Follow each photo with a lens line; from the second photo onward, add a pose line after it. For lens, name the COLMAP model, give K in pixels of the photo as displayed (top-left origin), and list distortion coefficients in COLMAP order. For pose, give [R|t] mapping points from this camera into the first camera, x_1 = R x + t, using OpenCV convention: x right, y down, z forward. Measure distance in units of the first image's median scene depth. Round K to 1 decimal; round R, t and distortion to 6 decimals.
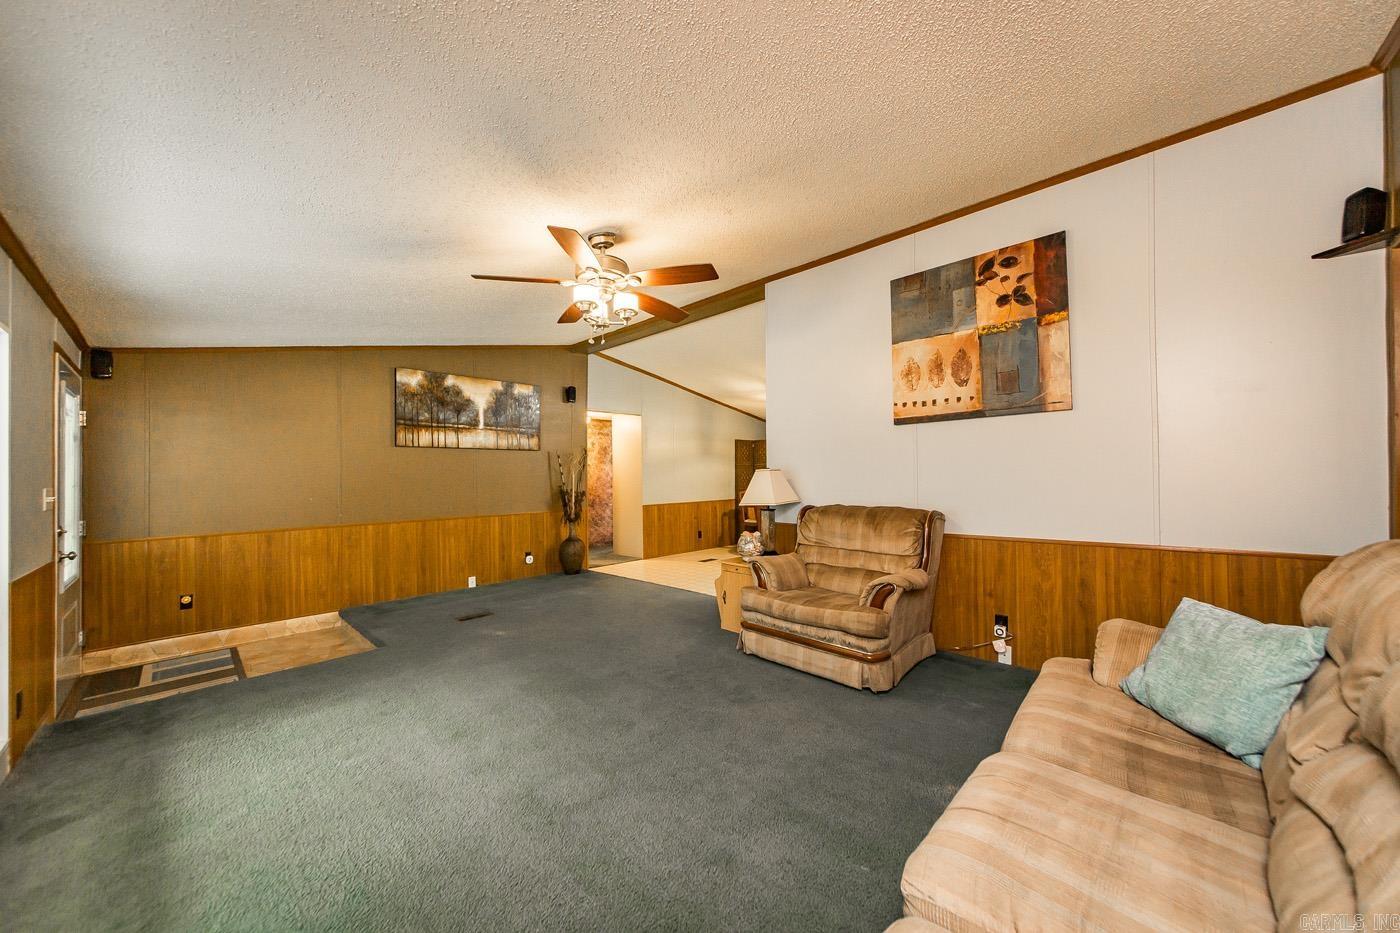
lens RADIAL K [[502.1, 0, 706.7], [0, 502.1, 475.7], [0, 0, 1]] dist [0.005267, 0.000515]
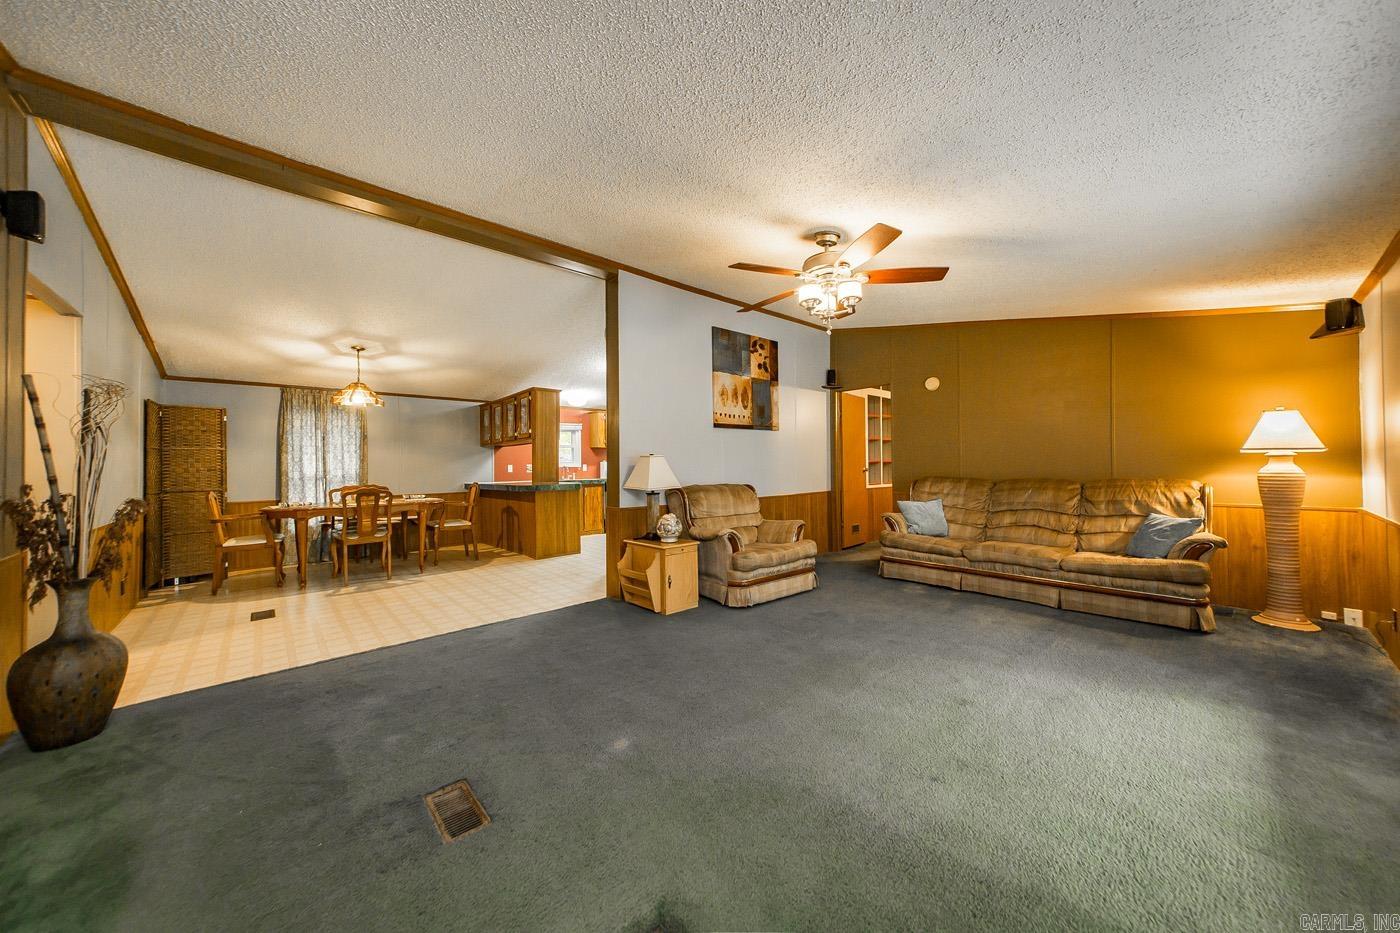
lens RADIAL K [[502.1, 0, 707.7], [0, 502.1, 459.3], [0, 0, 1]] dist [0.005267, 0.000515]
pose [[0.066522, 0.027067, 0.997418, -0.730151], [0.010954, 0.999552, -0.027855, 0.019862], [-0.997725, 0.012778, 0.066196, 0.646795]]
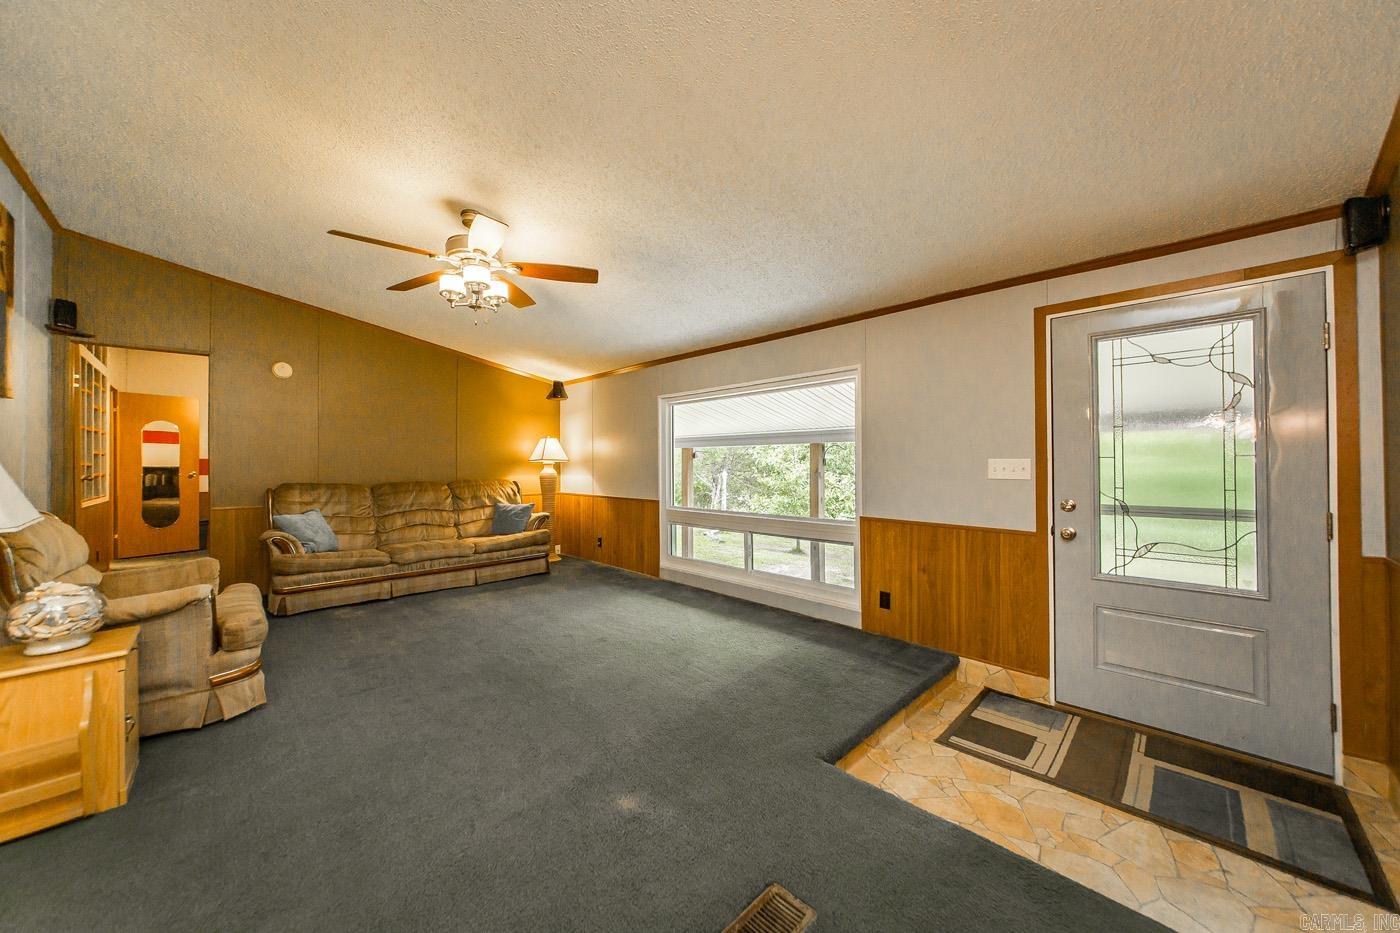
lens RADIAL K [[502.1, 0, 696.8], [0, 502.1, 462.4], [0, 0, 1]] dist [0.005267, 0.000515]
pose [[-0.999596, 0.020751, 0.019446, -0.370653], [0.020675, 0.999778, -0.004082, 0.013233], [-0.019526, -0.003678, -0.999803, 1.094497]]
